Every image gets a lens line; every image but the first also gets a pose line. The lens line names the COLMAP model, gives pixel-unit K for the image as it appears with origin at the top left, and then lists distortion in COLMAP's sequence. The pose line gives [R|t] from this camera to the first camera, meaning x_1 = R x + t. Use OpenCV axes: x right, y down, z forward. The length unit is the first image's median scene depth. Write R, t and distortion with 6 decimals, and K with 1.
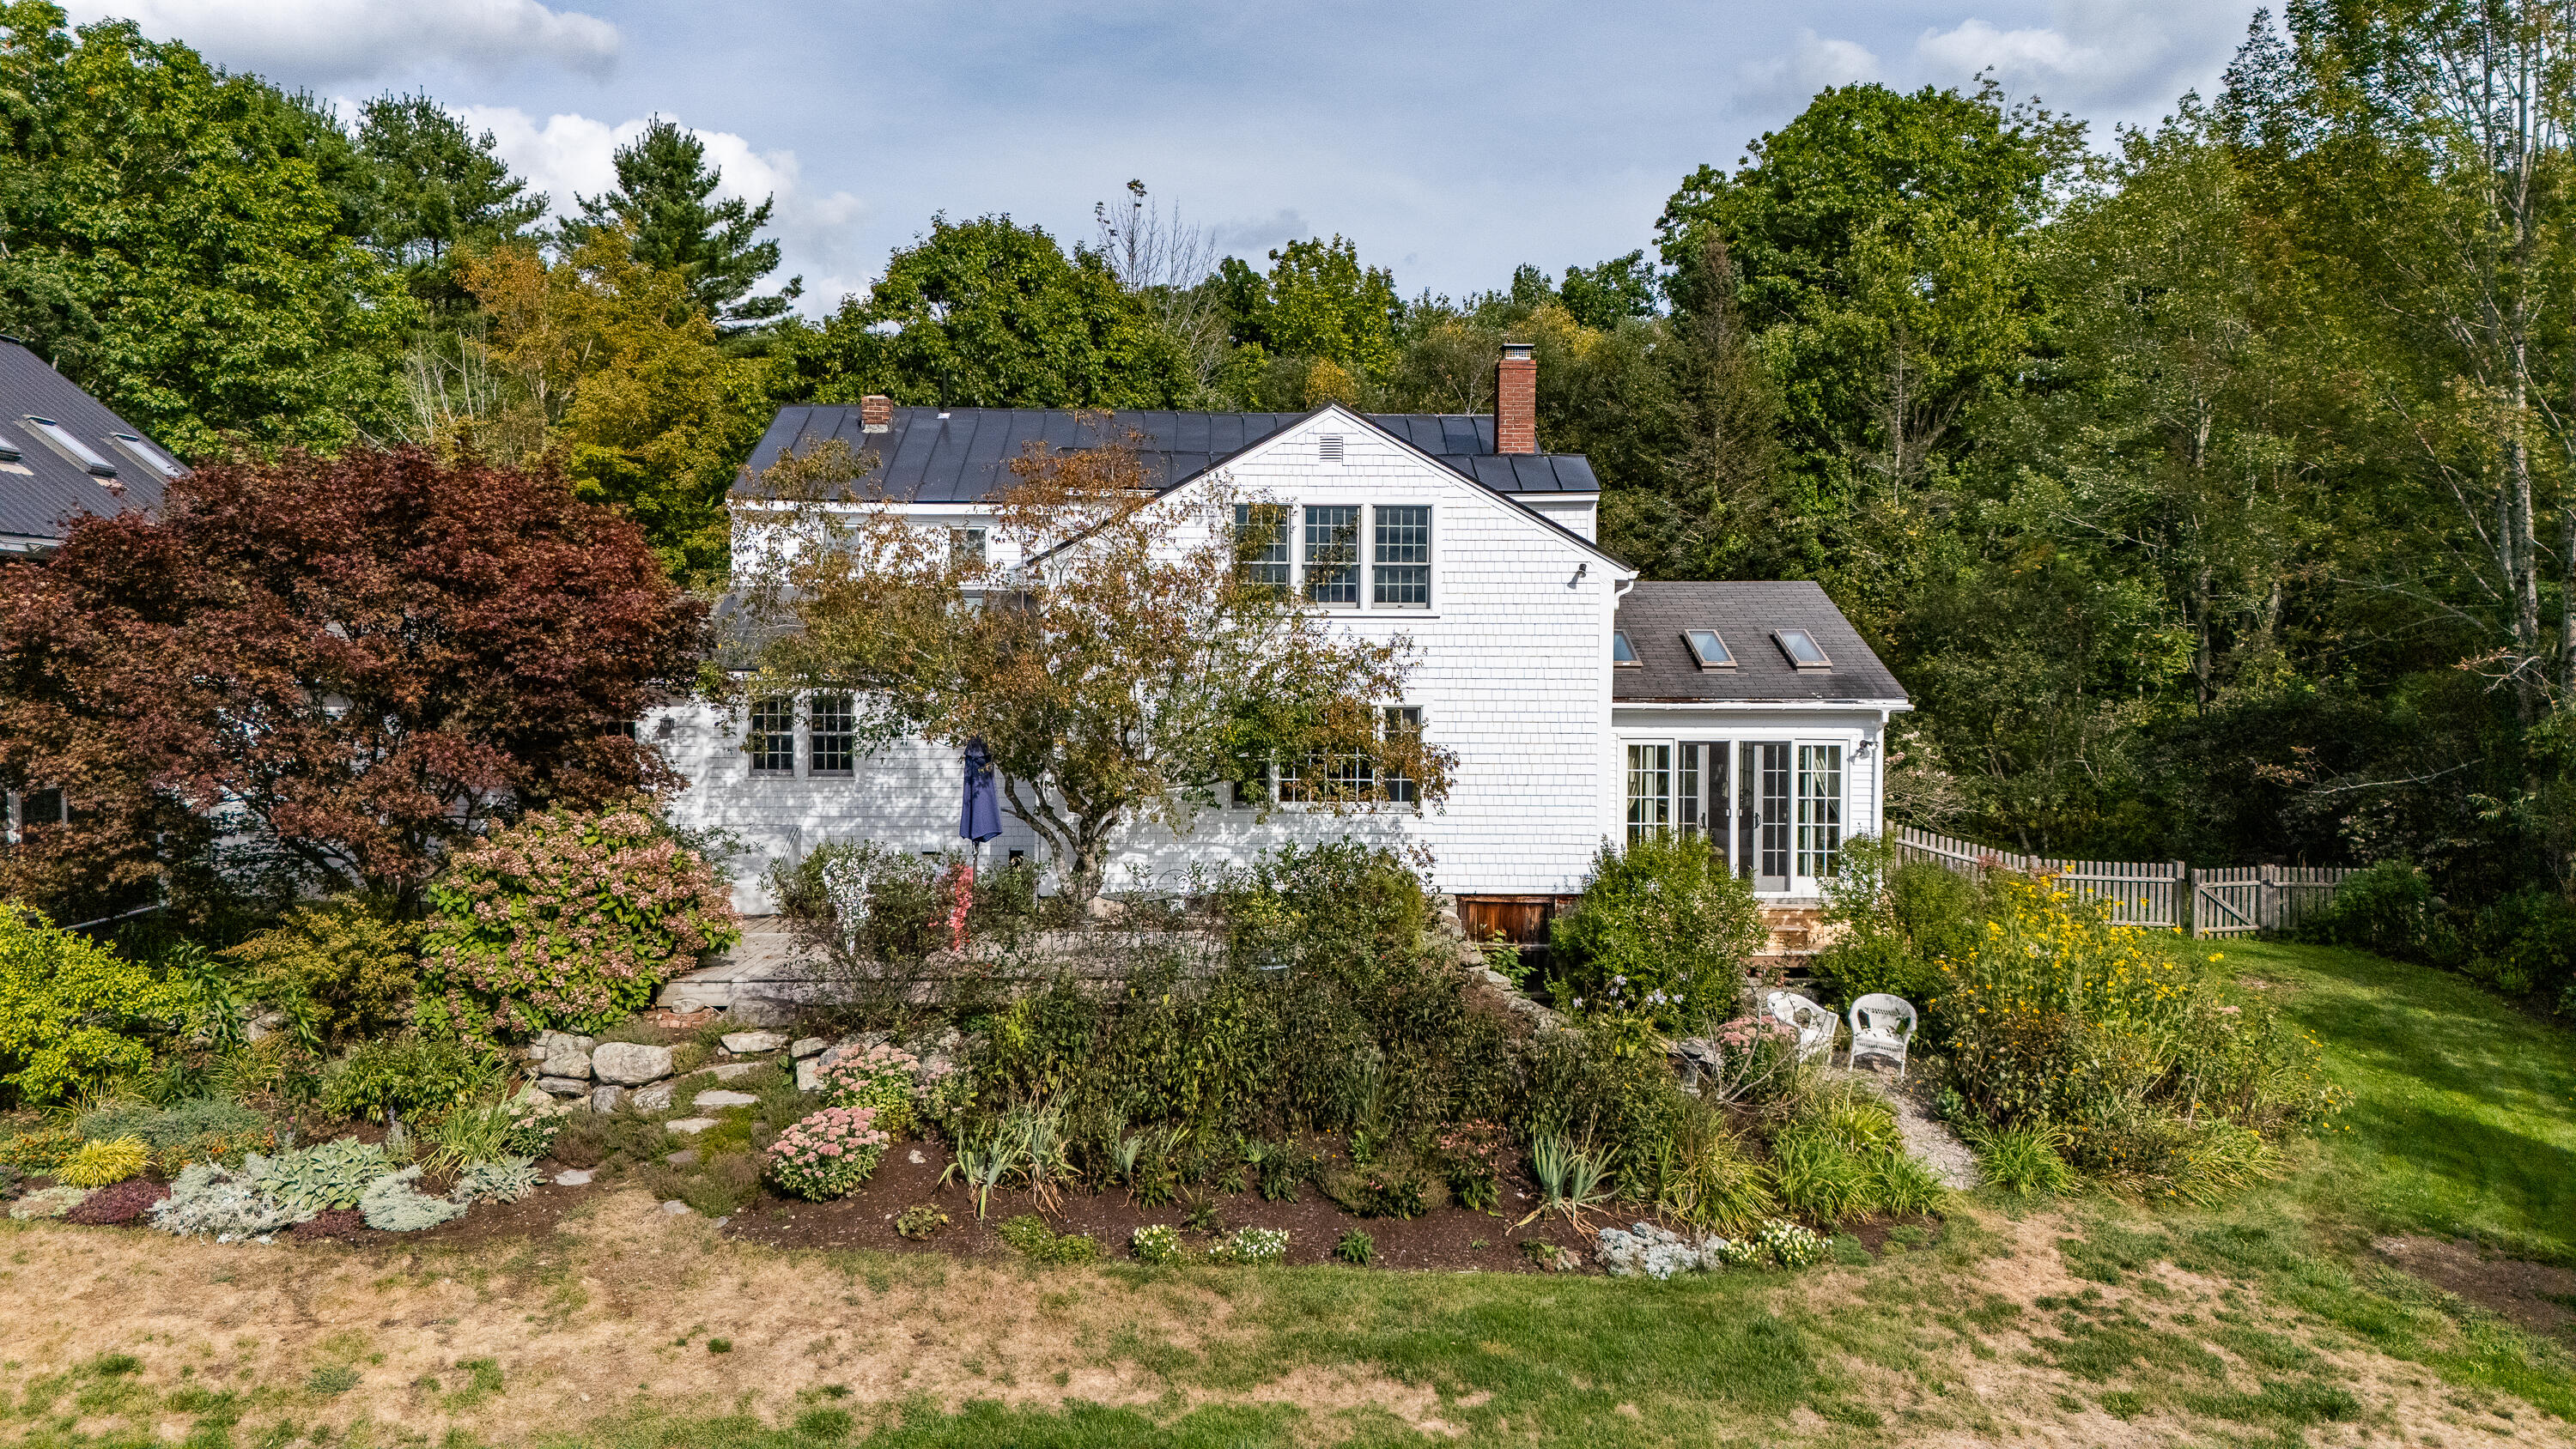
lens RADIAL K [[1896.4, 0, 1285.2], [0, 1896.4, 714.4], [0, 0, 1]] dist [0.041147, -0.027747]
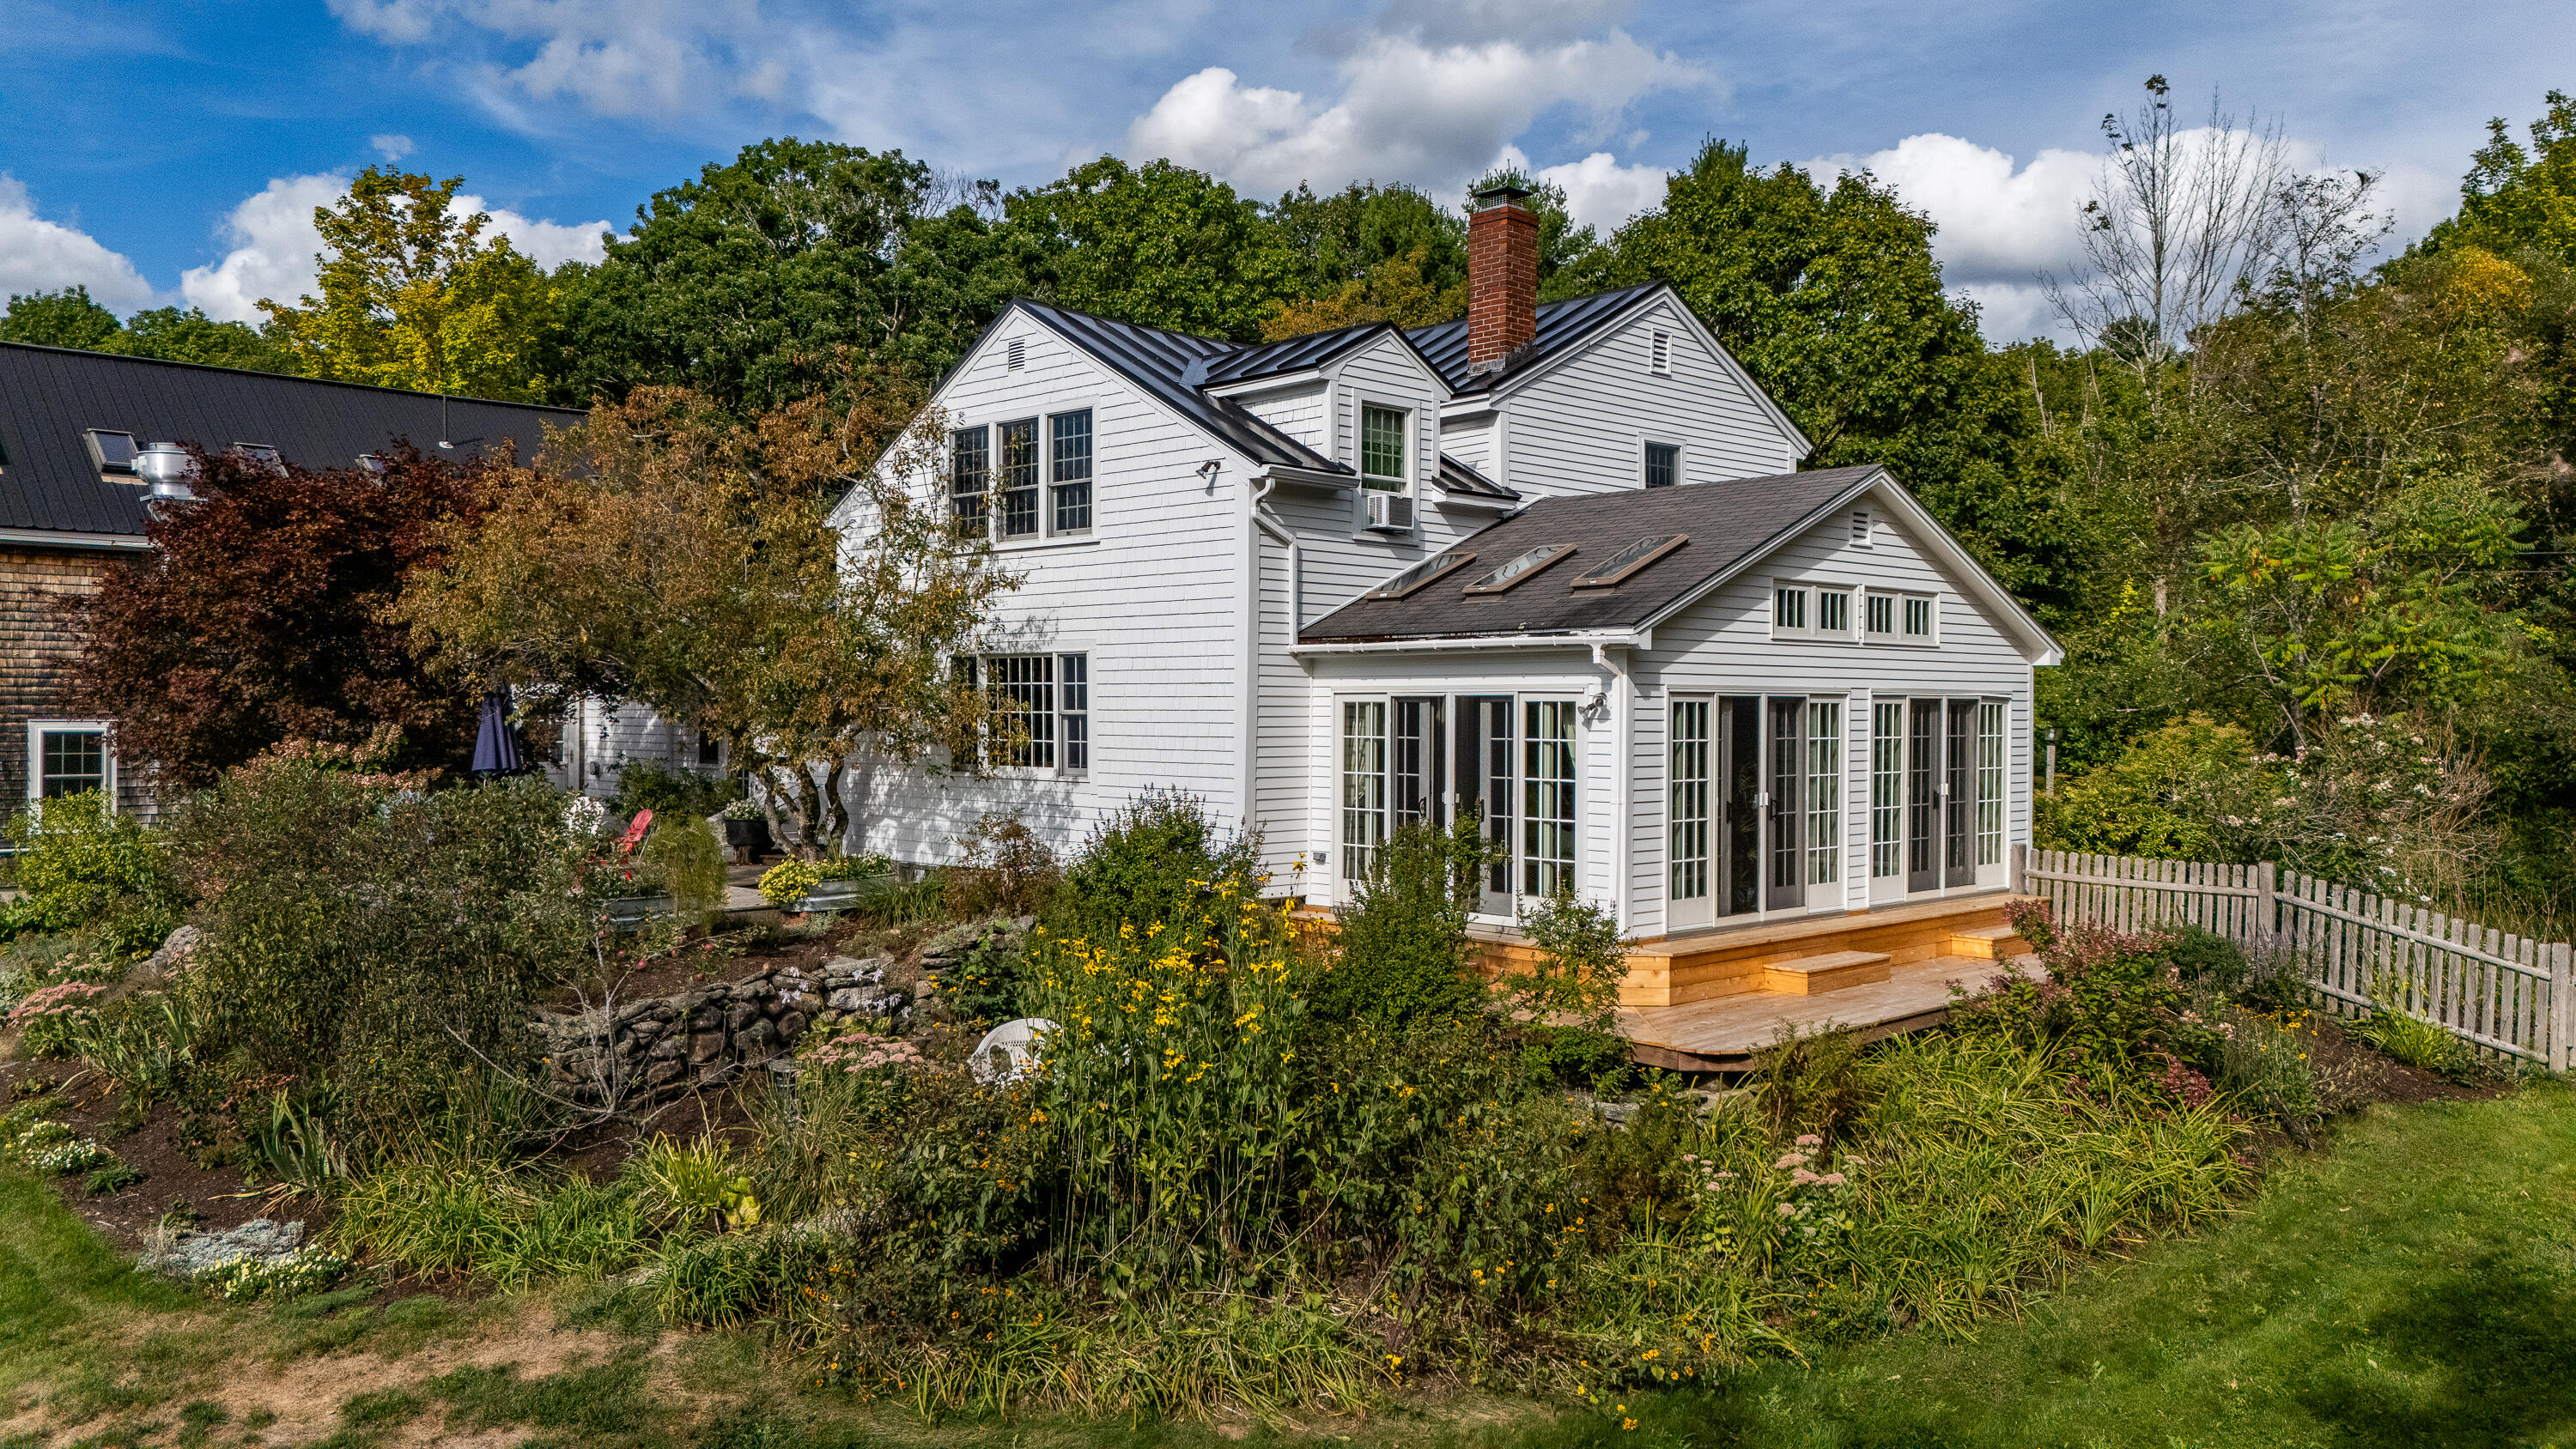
lens RADIAL K [[1896.4, 0, 1283.3], [0, 1896.4, 734.6], [0, 0, 1]] dist [0.041147, -0.027747]
pose [[0.688880, 0.004694, -0.724860, 0.730019], [-0.016876, 0.999812, -0.009563, 0.037753], [0.724679, 0.018820, 0.688829, 0.495815]]
